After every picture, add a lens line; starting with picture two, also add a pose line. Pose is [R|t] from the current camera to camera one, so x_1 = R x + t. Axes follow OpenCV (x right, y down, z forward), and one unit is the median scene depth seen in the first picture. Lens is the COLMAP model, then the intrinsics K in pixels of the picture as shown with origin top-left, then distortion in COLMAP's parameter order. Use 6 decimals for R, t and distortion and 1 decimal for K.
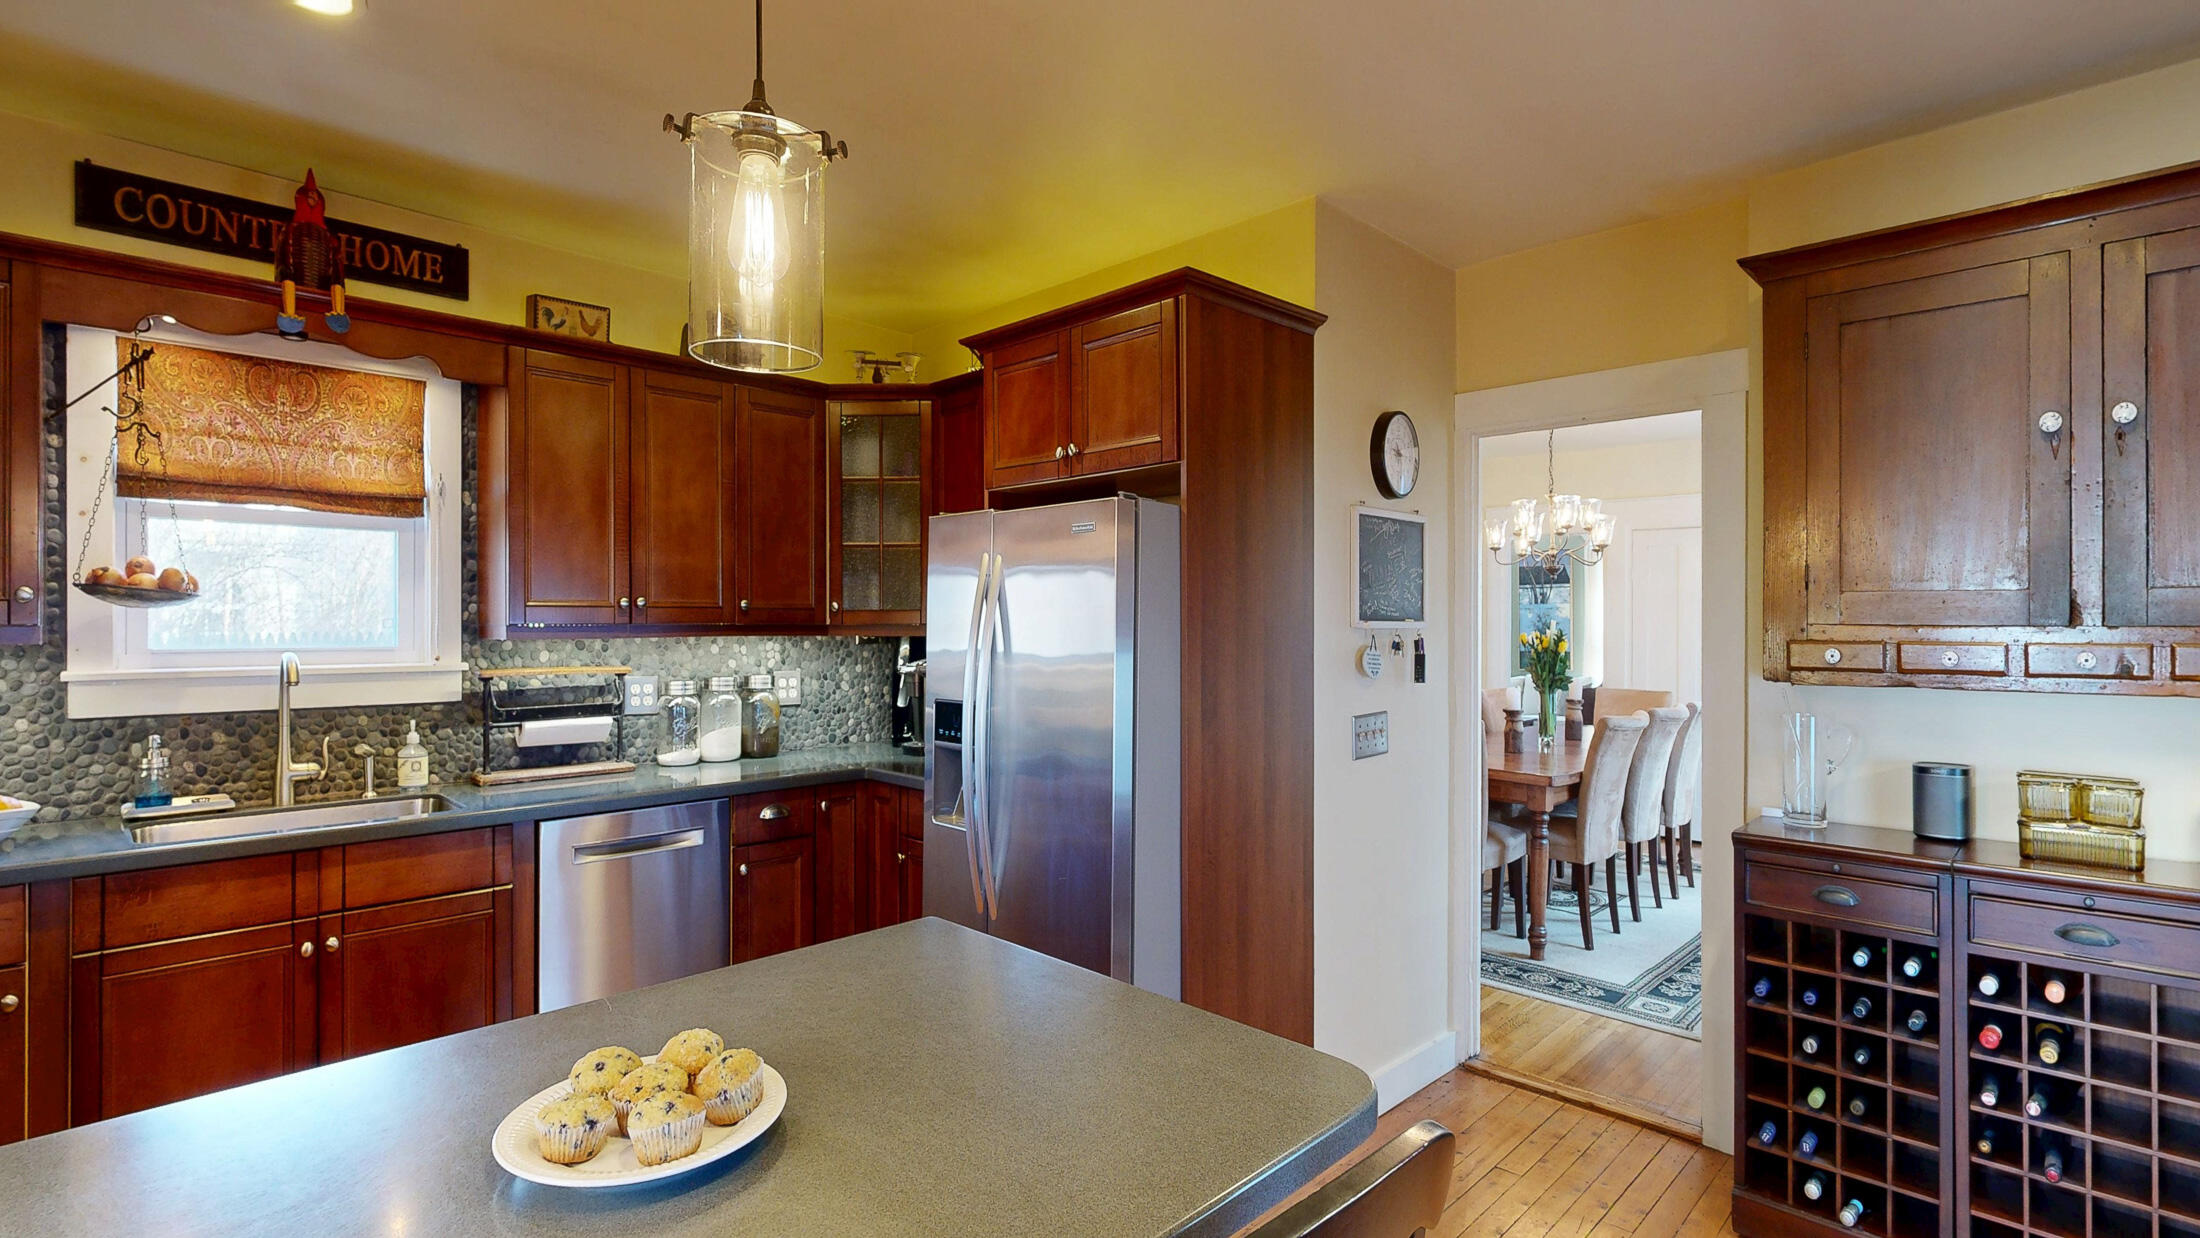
lens RADIAL K [[1013.8, 0, 1100.0], [0, 1013.8, 619.0], [0, 0, 1]] dist [0.001552, -0.000200]
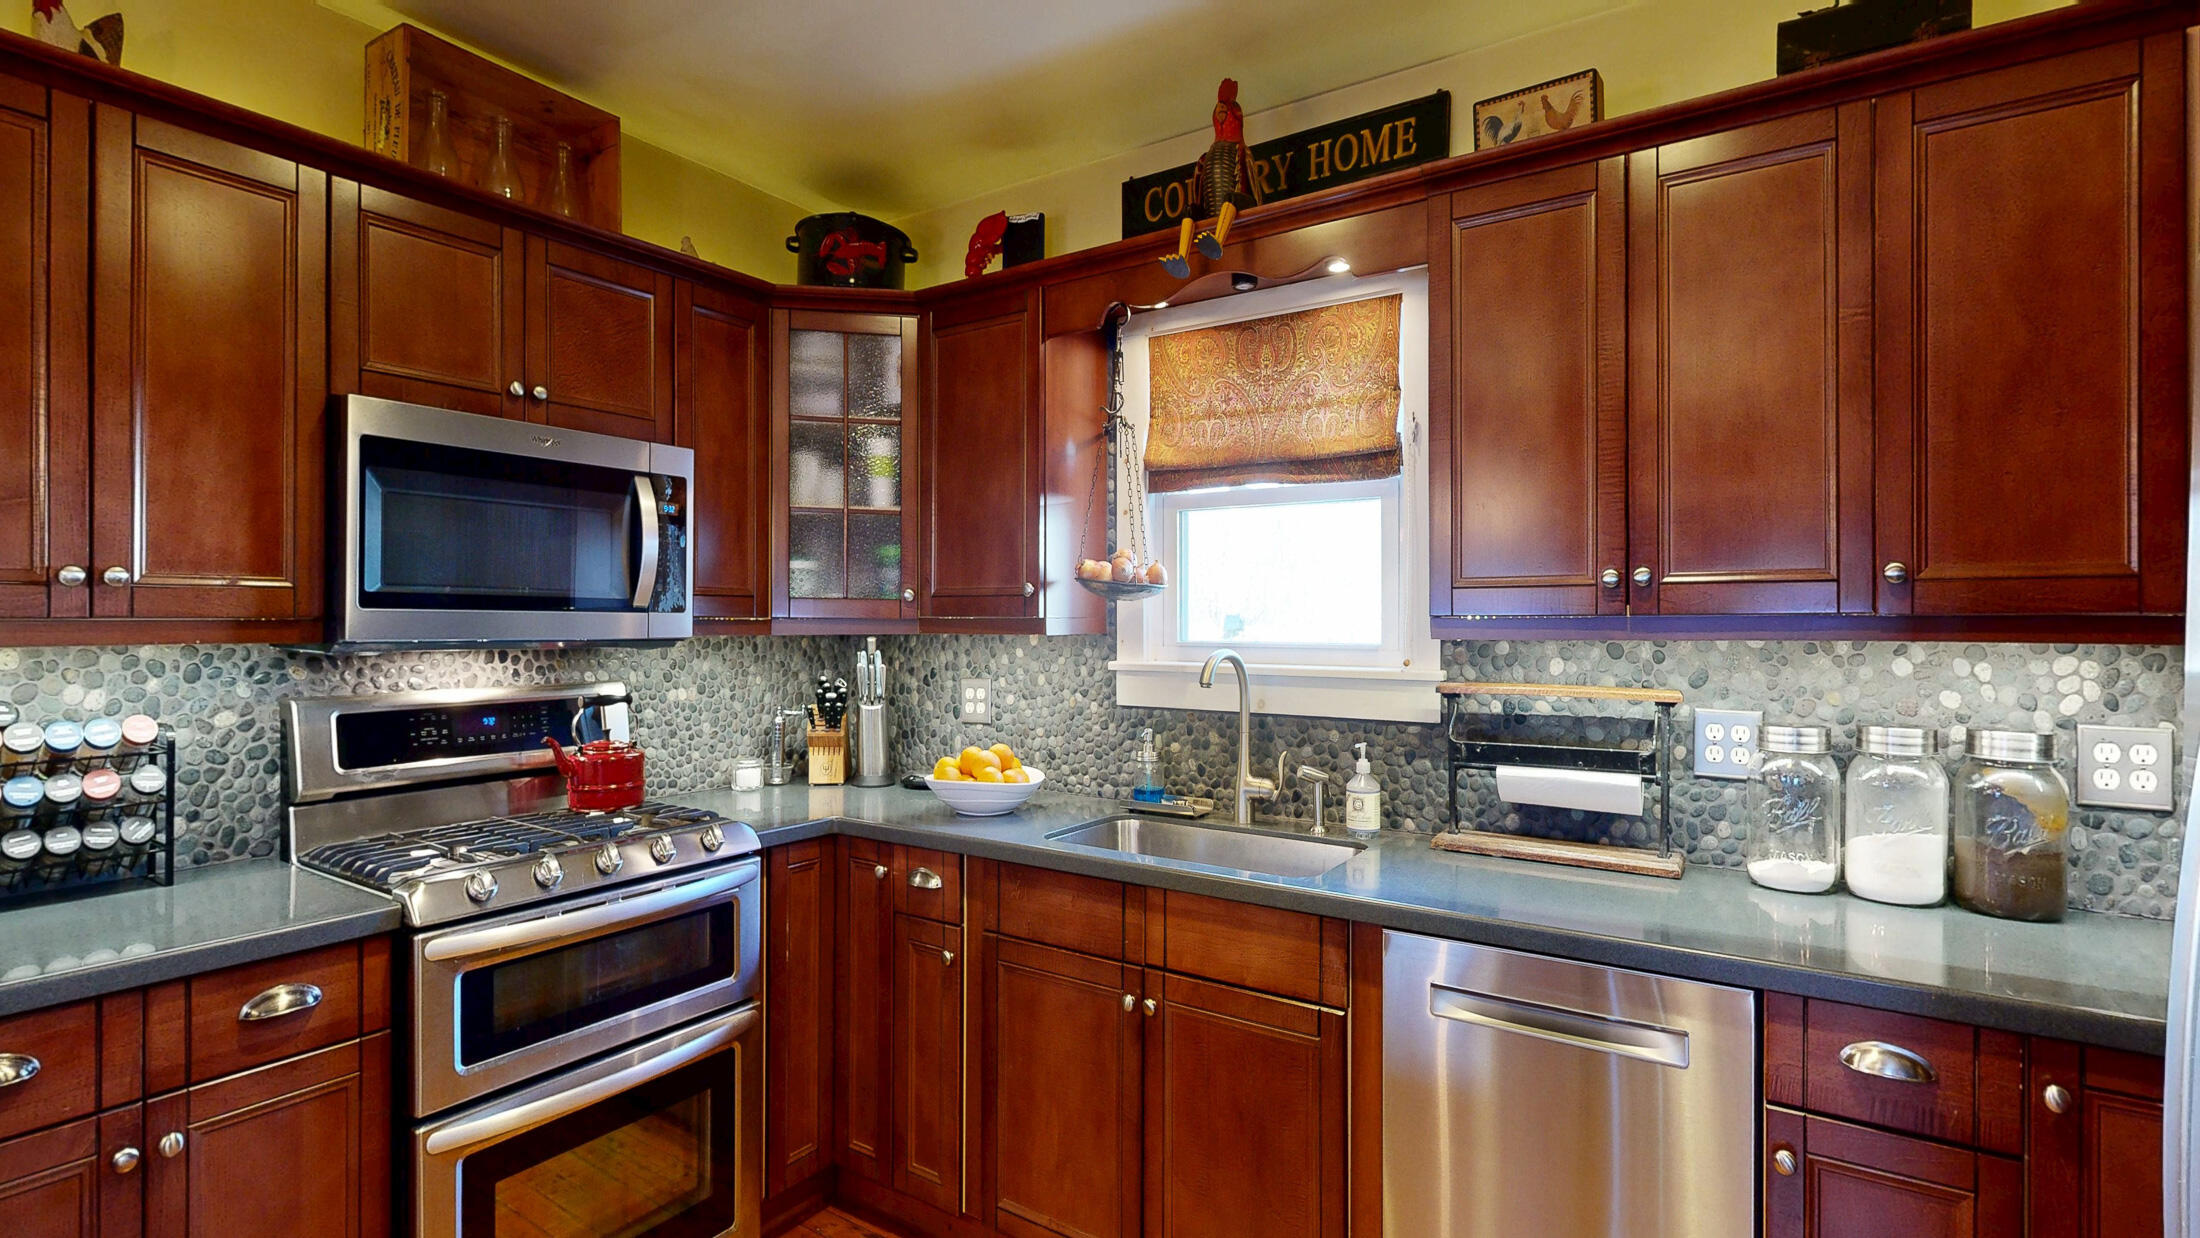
lens RADIAL K [[1013.8, 0, 1100.0], [0, 1013.8, 619.0], [0, 0, 1]] dist [0.001552, -0.000200]
pose [[0.205229, -0.001768, -0.978712, 0.023724], [0.002748, 0.999995, -0.001231, 0.007022], [0.978710, -0.002437, 0.205233, 0.620787]]
